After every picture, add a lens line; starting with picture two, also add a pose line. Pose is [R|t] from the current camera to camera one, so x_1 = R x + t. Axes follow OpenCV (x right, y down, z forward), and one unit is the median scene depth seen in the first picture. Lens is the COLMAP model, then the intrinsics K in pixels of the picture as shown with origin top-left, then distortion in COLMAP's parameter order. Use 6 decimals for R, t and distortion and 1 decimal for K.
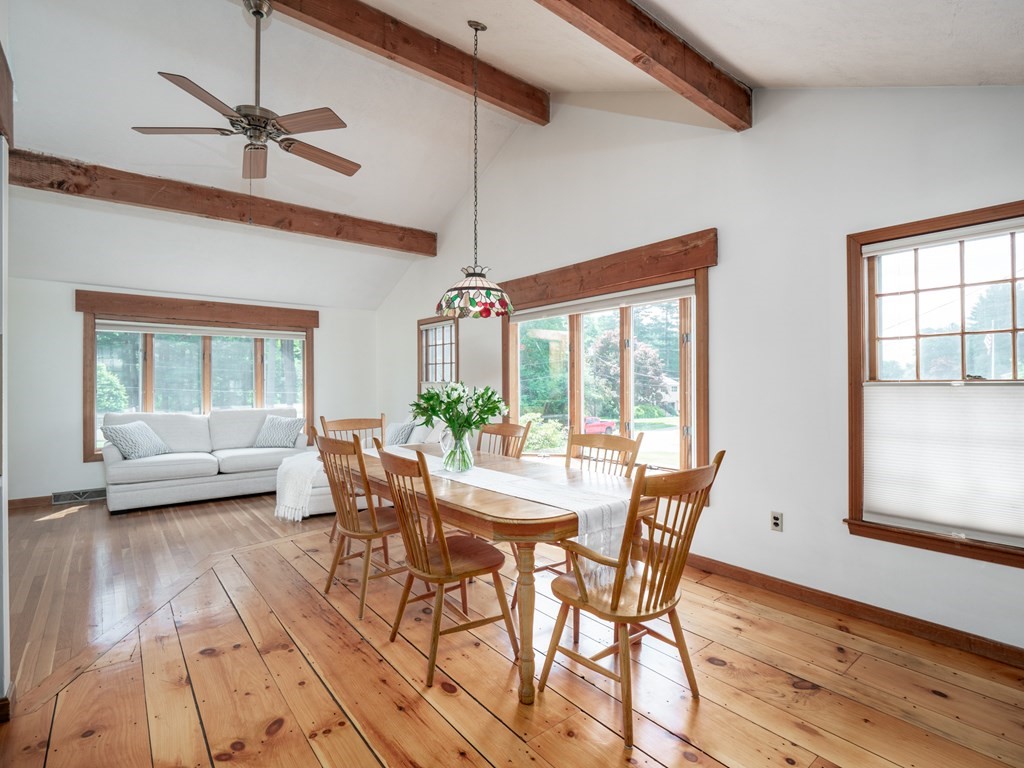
lens RADIAL K [[496.2, 0, 512.0], [0, 496.2, 384.0], [0, 0, 1]] dist [-0.002264, -0.000824]
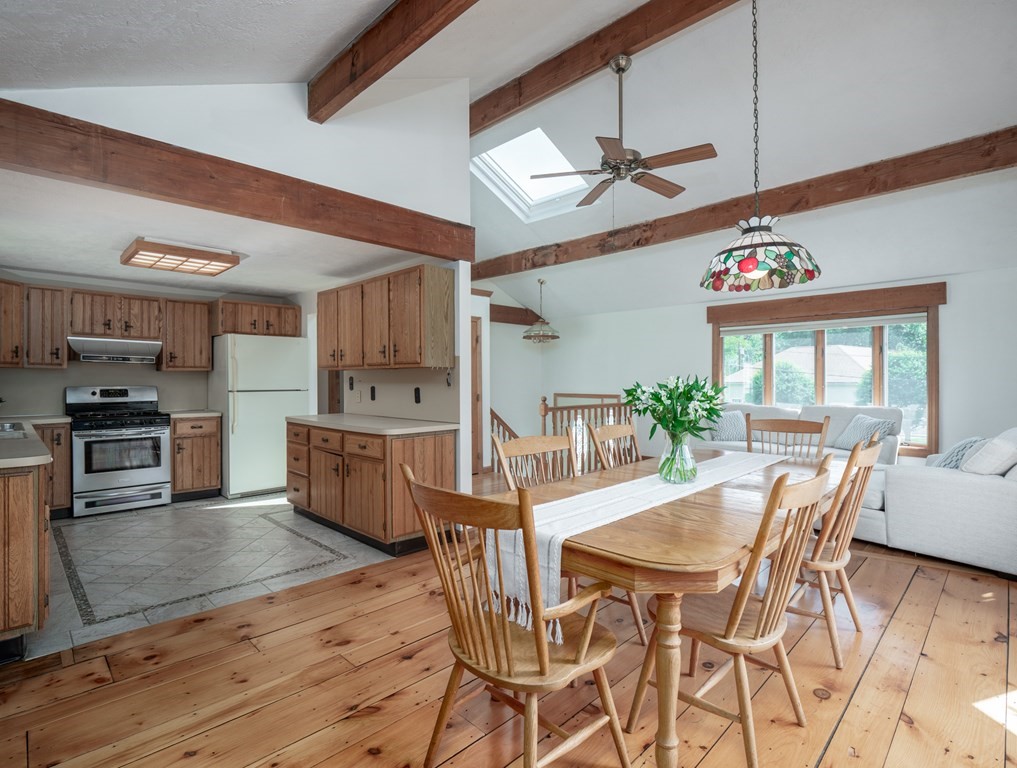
lens RADIAL K [[494.8, 0, 508.5], [0, 494.8, 384.0], [0, 0, 1]] dist [0.000264, -0.008645]
pose [[0.113452, 0.009361, -0.993499, 0.395158], [-0.002237, 0.999955, 0.009166, 0.003822], [0.993541, 0.001183, 0.113468, 0.353652]]
